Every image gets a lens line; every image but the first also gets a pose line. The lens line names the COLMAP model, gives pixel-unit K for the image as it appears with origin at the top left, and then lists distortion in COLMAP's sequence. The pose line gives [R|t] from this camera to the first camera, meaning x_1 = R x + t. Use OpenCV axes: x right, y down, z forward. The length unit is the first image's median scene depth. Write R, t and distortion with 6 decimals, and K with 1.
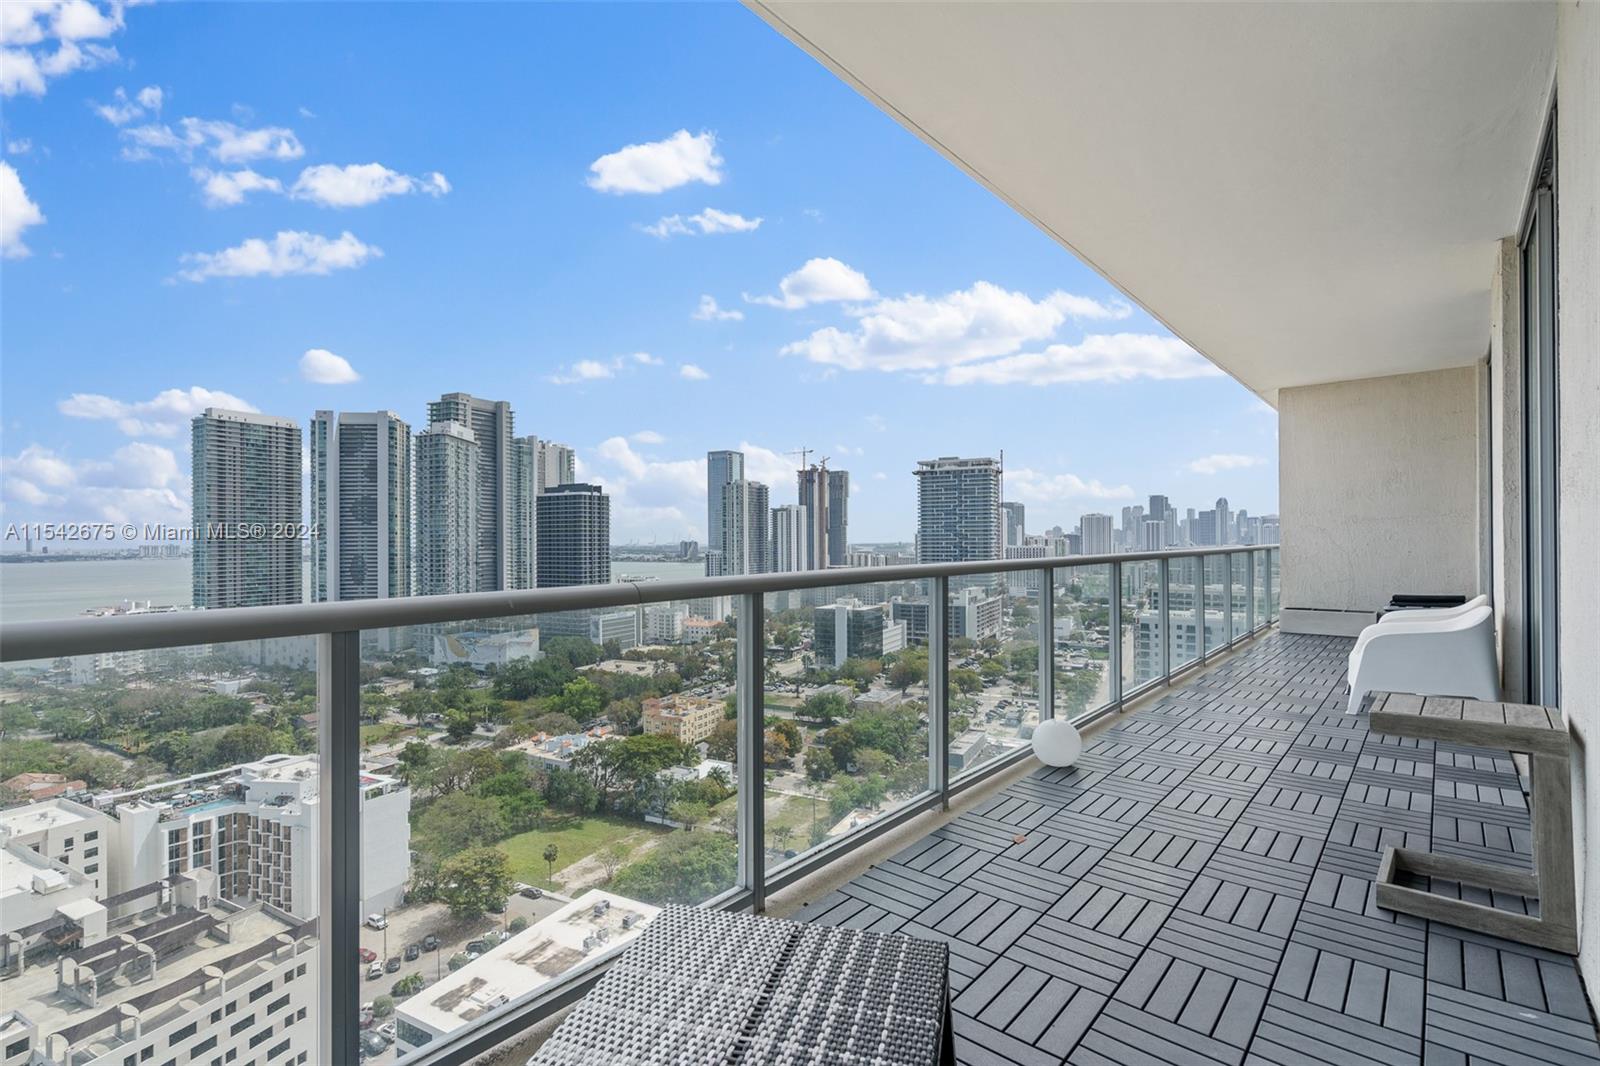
lens RADIAL K [[732.3, 0, 793.9], [0, 732.3, 529.1], [0, 0, 1]] dist [-0.003160, 0.000398]
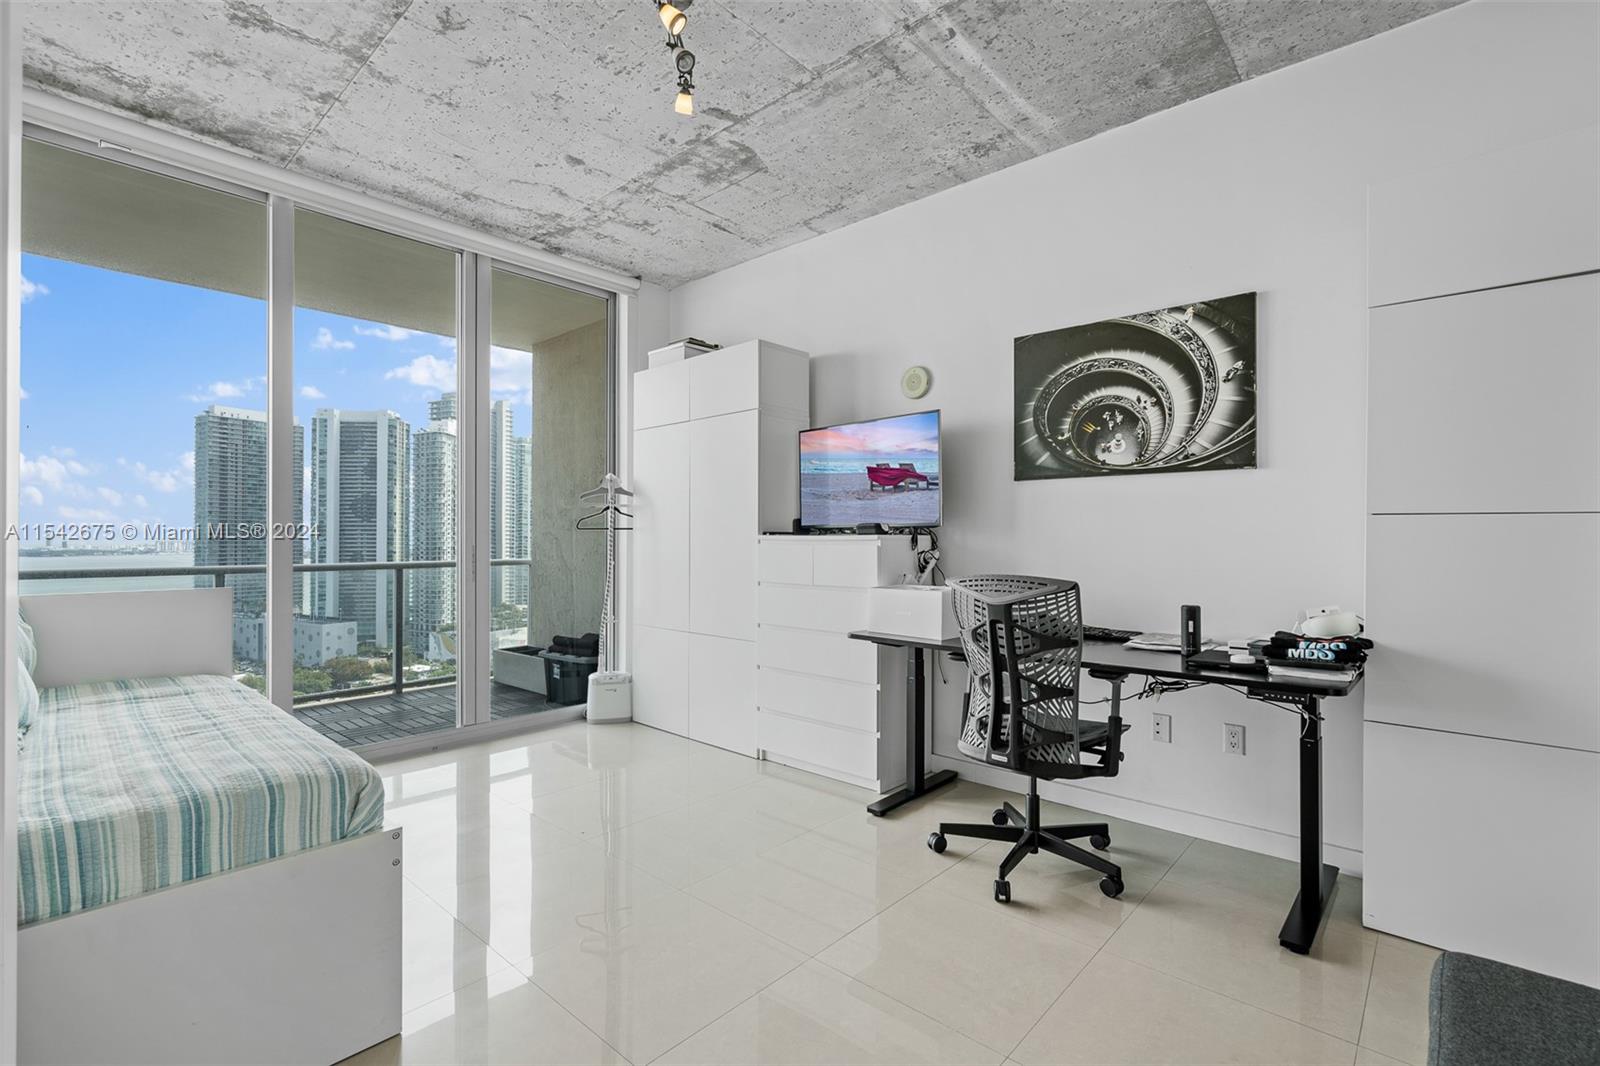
lens RADIAL K [[730.3, 0, 795.5], [0, 730.3, 524.6], [0, 0, 1]] dist [-0.001660, 0.000424]
pose [[0.999966, 0.007673, -0.002895, 0.621877], [-0.007694, 0.999945, -0.007078, 0.001522], [0.002841, 0.007100, 0.999971, -0.168678]]
